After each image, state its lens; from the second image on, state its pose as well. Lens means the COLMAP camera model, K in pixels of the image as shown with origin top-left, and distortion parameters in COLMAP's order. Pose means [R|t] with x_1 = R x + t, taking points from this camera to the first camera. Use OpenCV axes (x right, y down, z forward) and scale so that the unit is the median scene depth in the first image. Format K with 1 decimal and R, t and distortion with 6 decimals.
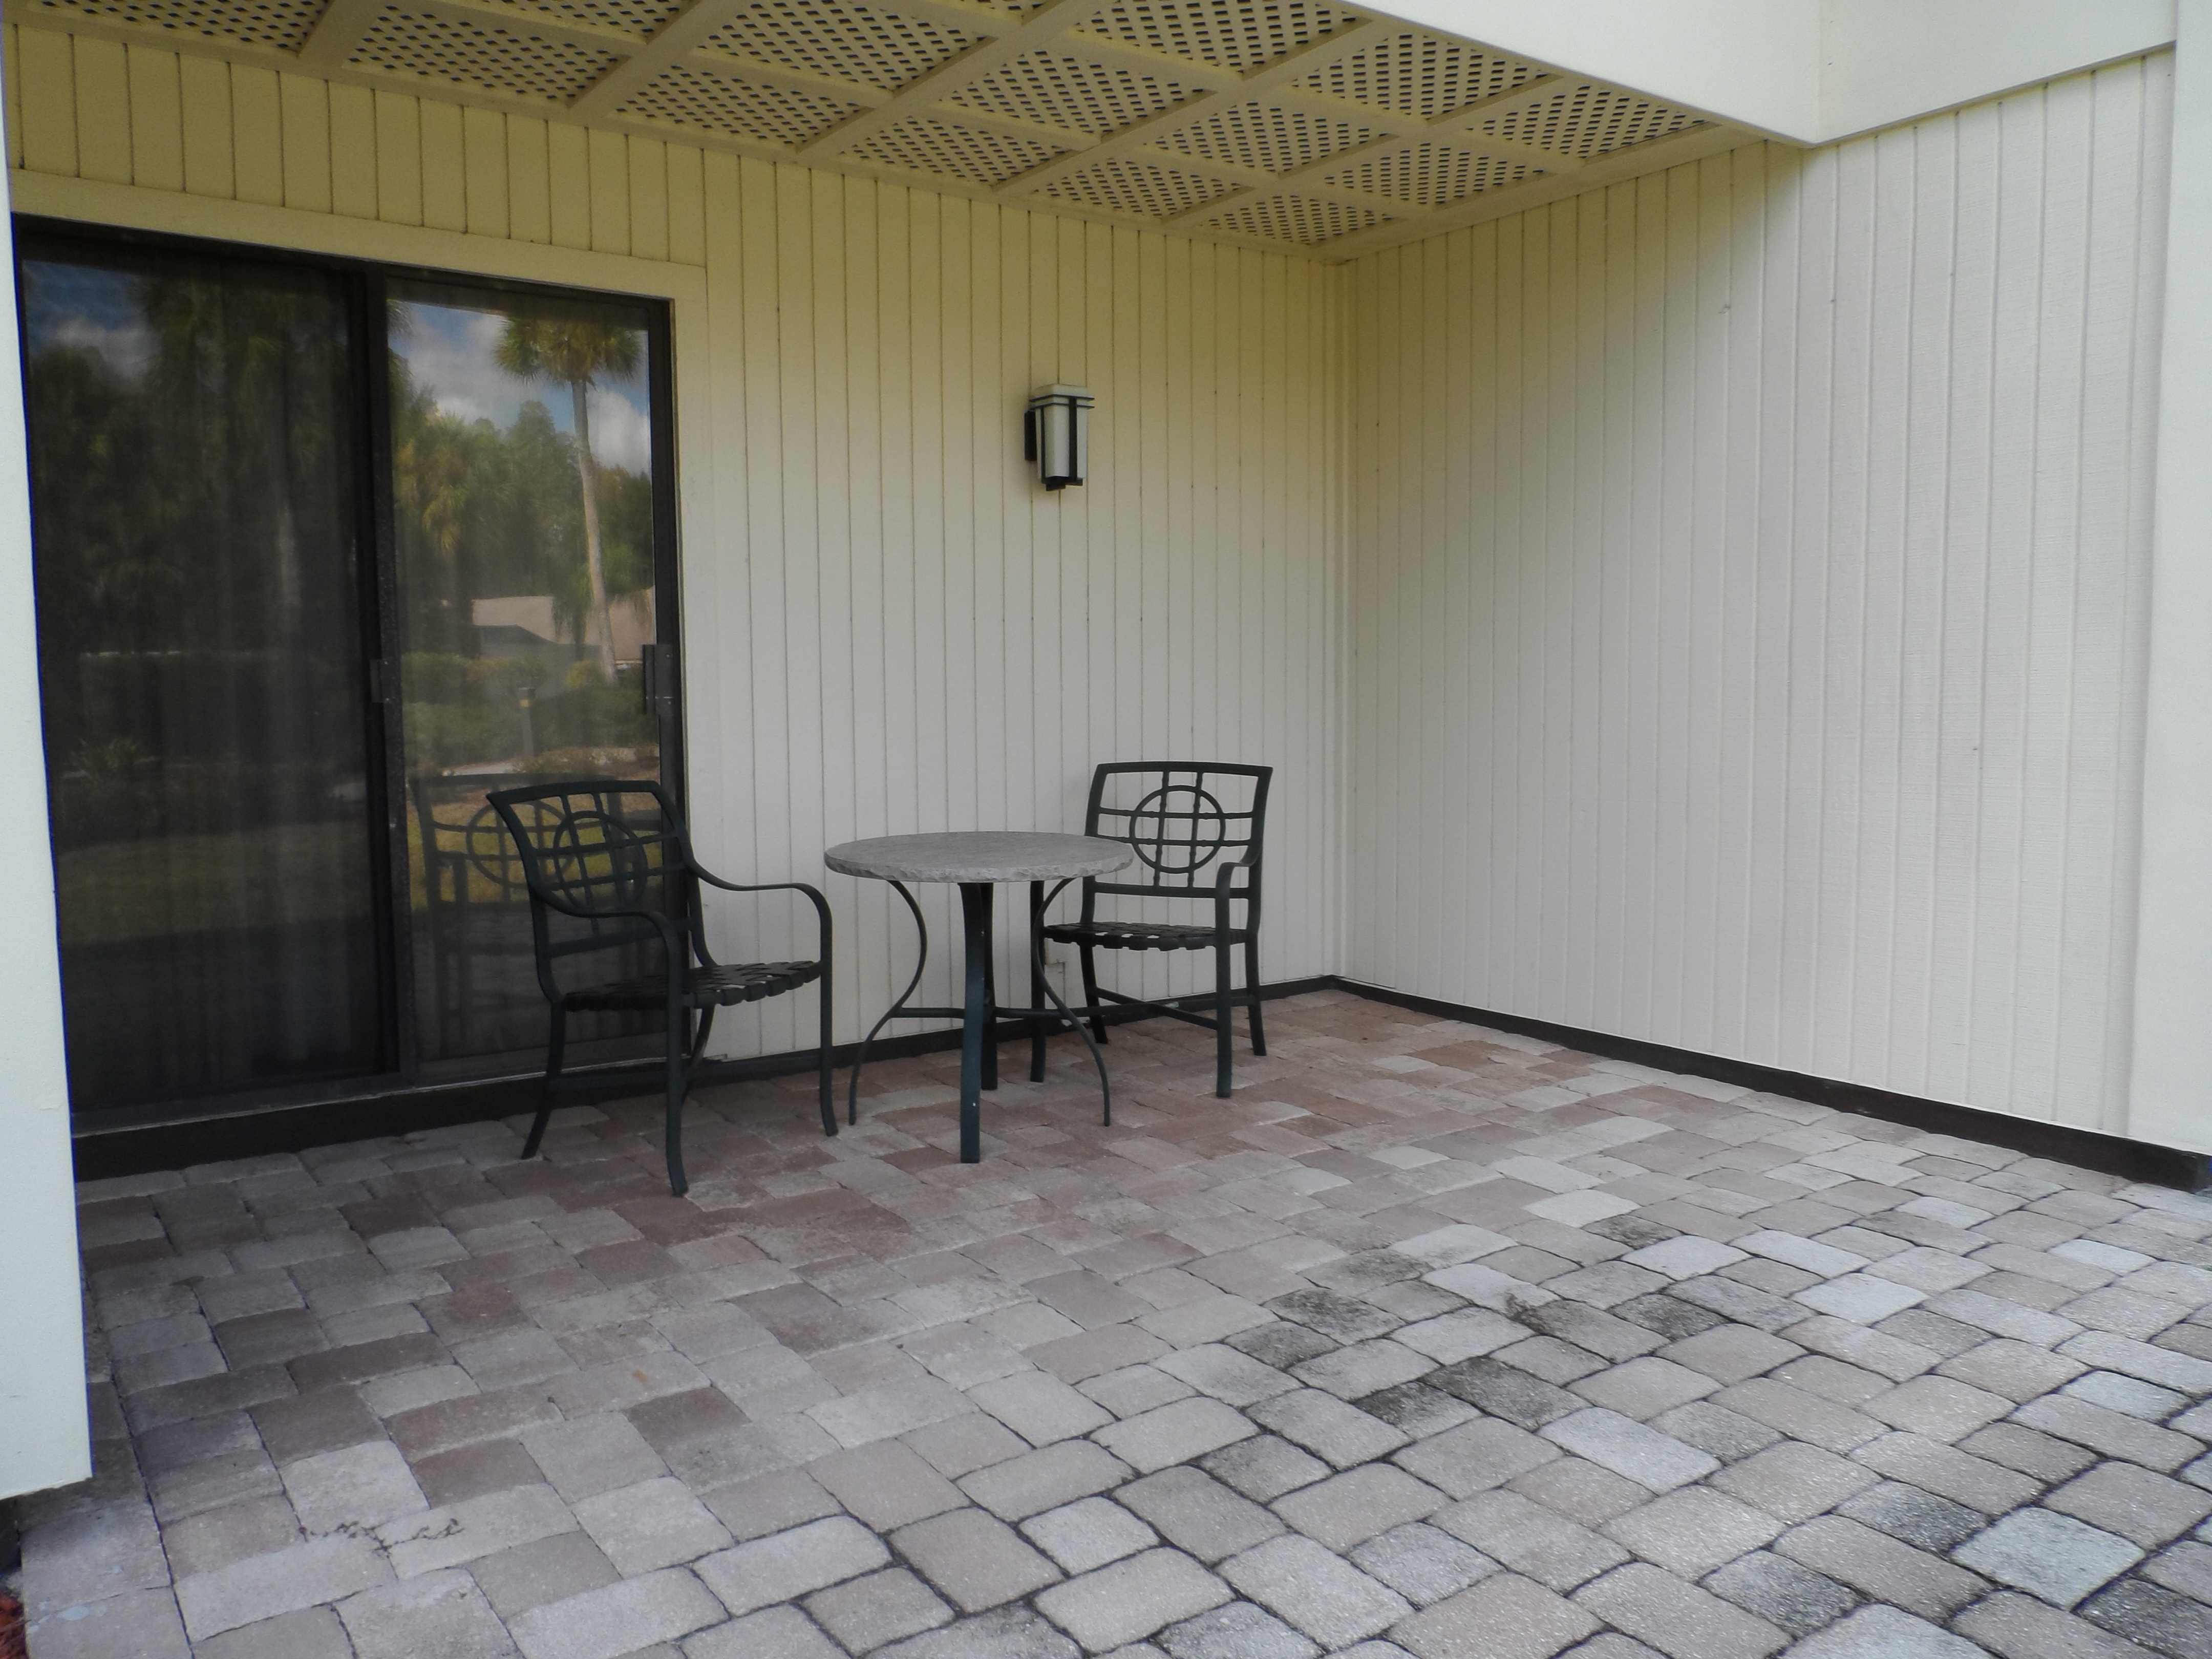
lens RADIAL K [[1673.5, 0, 1107.2], [0, 1673.5, 827.7], [0, 0, 1]] dist [0.055038, -0.003986]
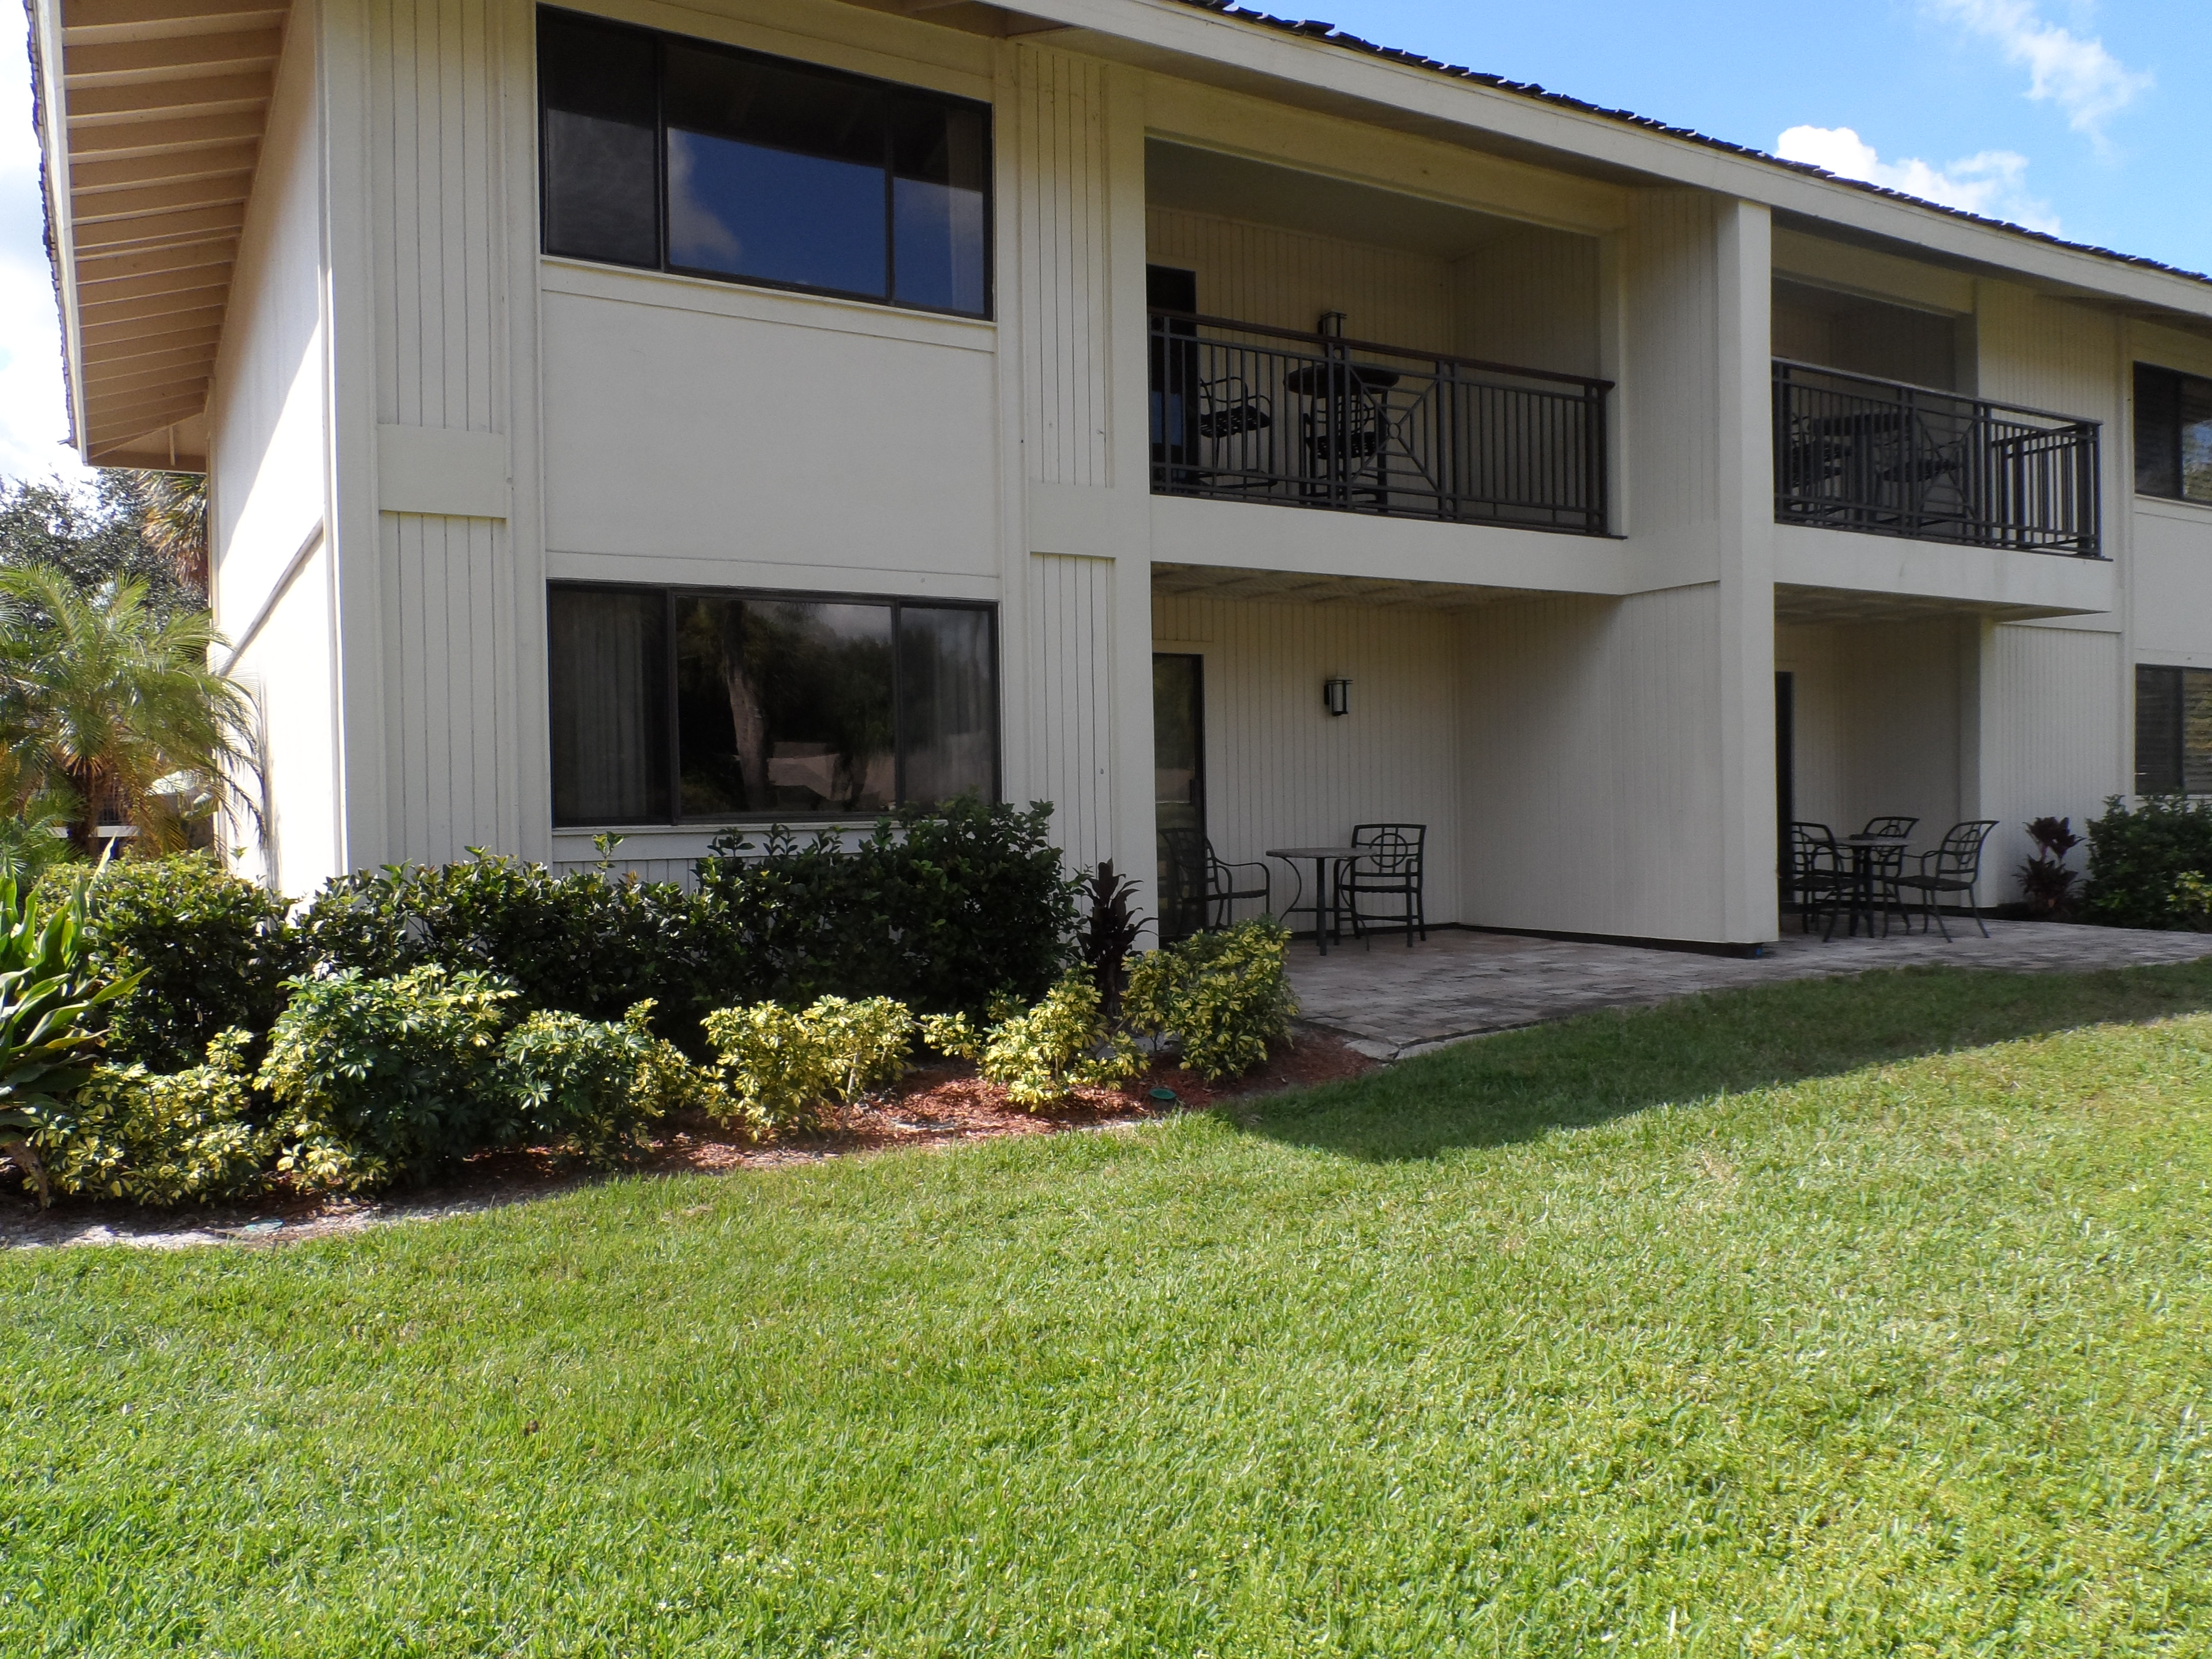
lens RADIAL K [[1673.5, 0, 1103.9], [0, 1673.5, 820.1], [0, 0, 1]] dist [0.055038, -0.003986]
pose [[0.995939, -0.007137, -0.089752, -0.156944], [-0.000712, 0.996198, -0.087119, 0.175264], [0.090032, 0.086829, 0.992147, -1.531965]]
